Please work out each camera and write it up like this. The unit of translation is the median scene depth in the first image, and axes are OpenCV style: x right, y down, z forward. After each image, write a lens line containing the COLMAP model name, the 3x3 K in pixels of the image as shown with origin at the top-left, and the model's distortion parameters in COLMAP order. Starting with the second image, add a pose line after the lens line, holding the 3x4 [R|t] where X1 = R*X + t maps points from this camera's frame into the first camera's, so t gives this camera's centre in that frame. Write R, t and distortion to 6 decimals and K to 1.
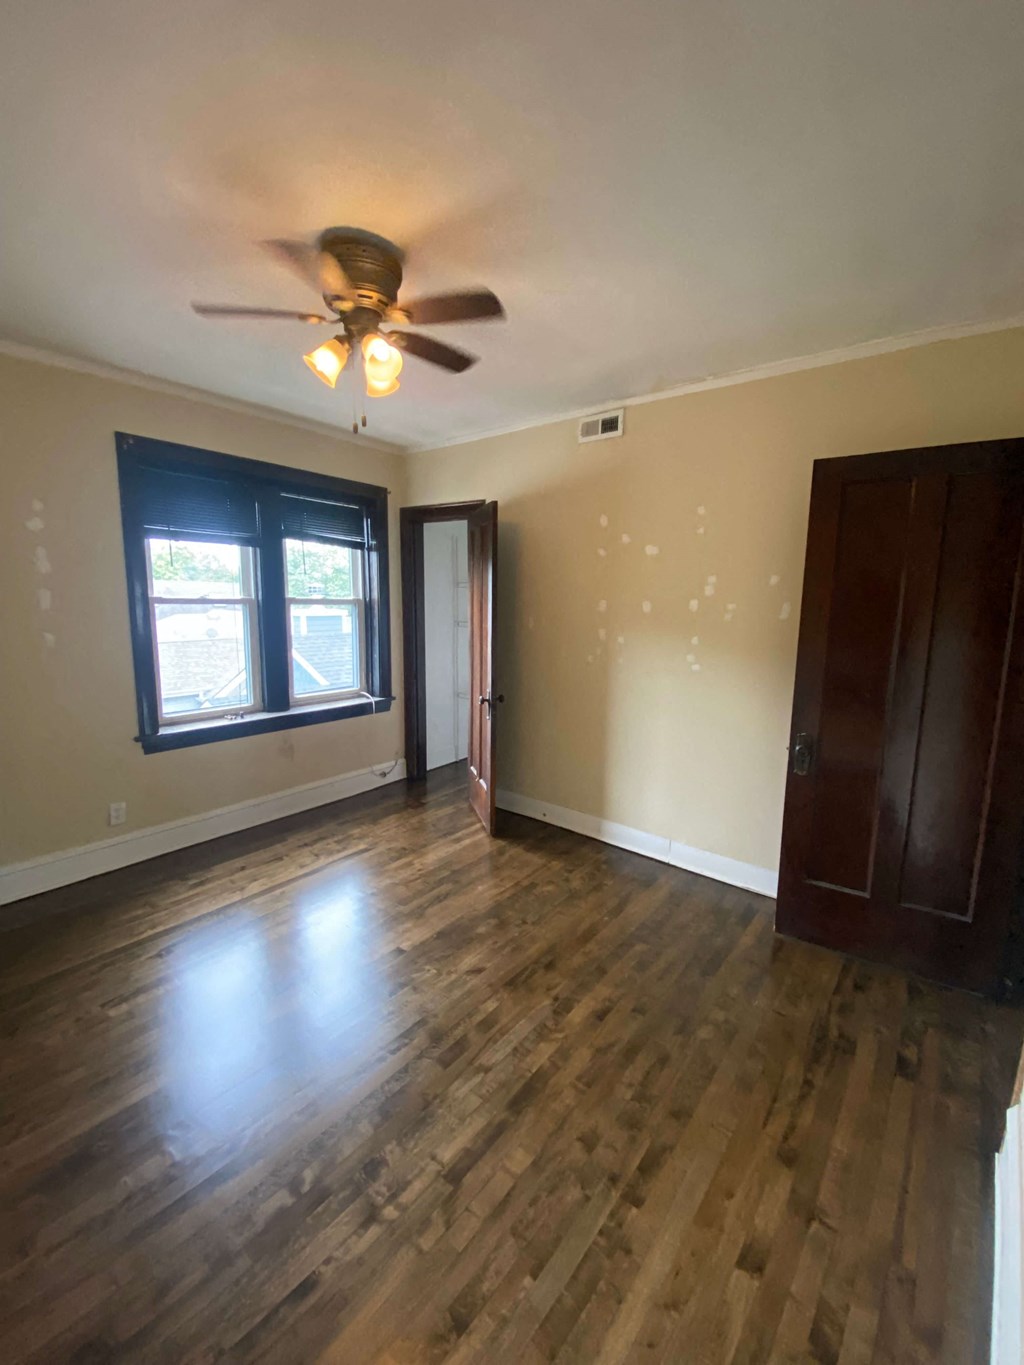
lens RADIAL K [[561.3, 0, 512.0], [0, 561.3, 682.5], [0, 0, 1]] dist [0.016941, -0.019907]
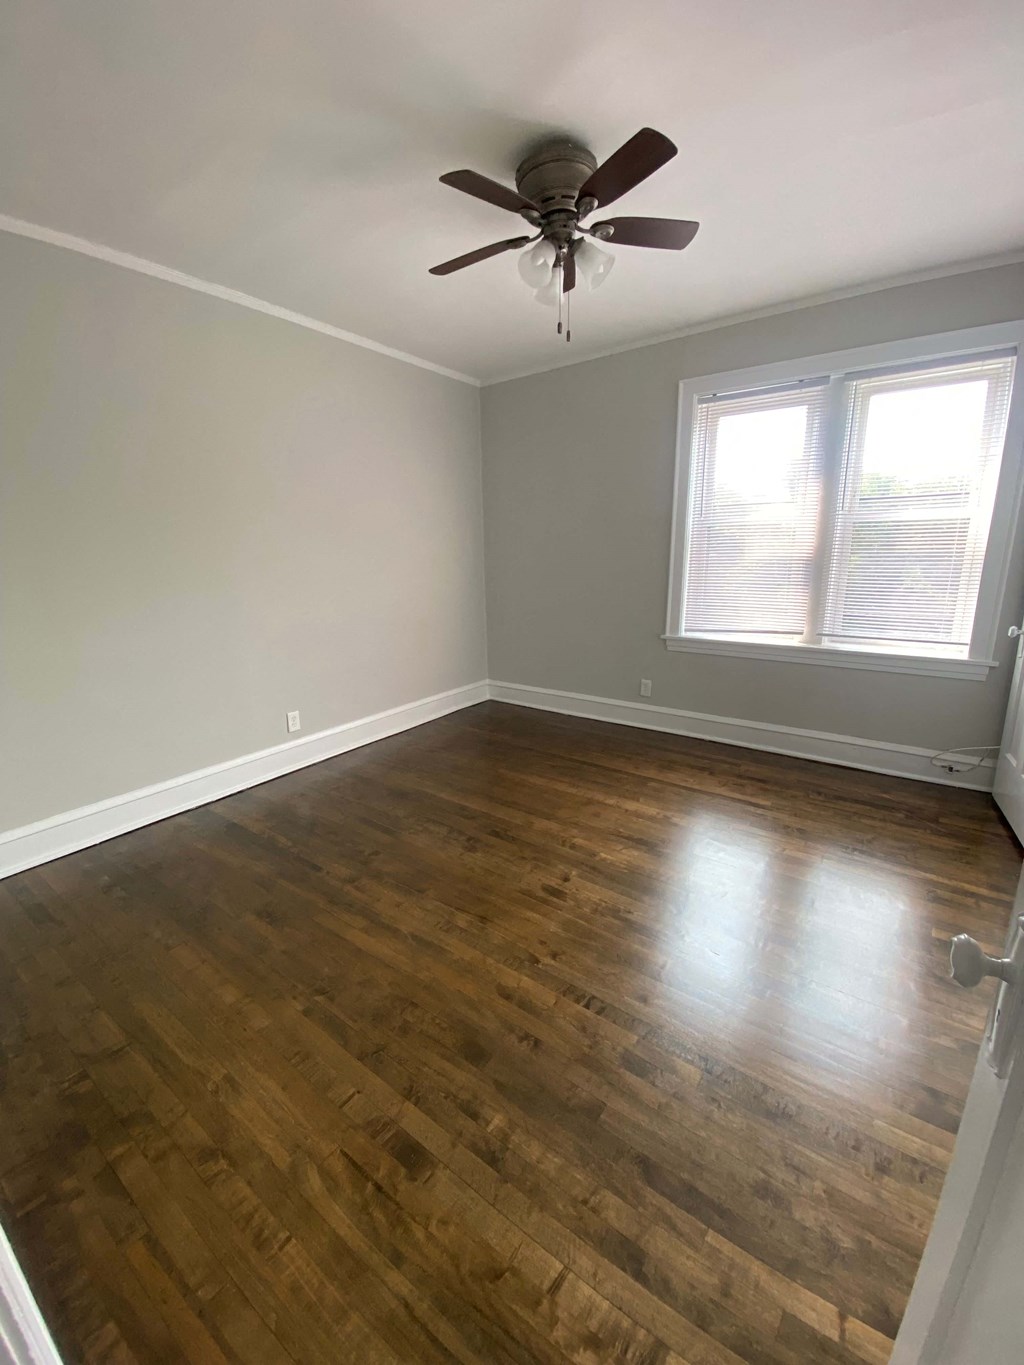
lens RADIAL K [[561.3, 0, 512.0], [0, 561.3, 682.5], [0, 0, 1]] dist [0.016941, -0.019907]
pose [[0.035566, 0.220866, -0.974655, 1.005490], [-0.130891, 0.967901, 0.214559, -0.042122], [0.990759, 0.119943, 0.063334, 1.029952]]
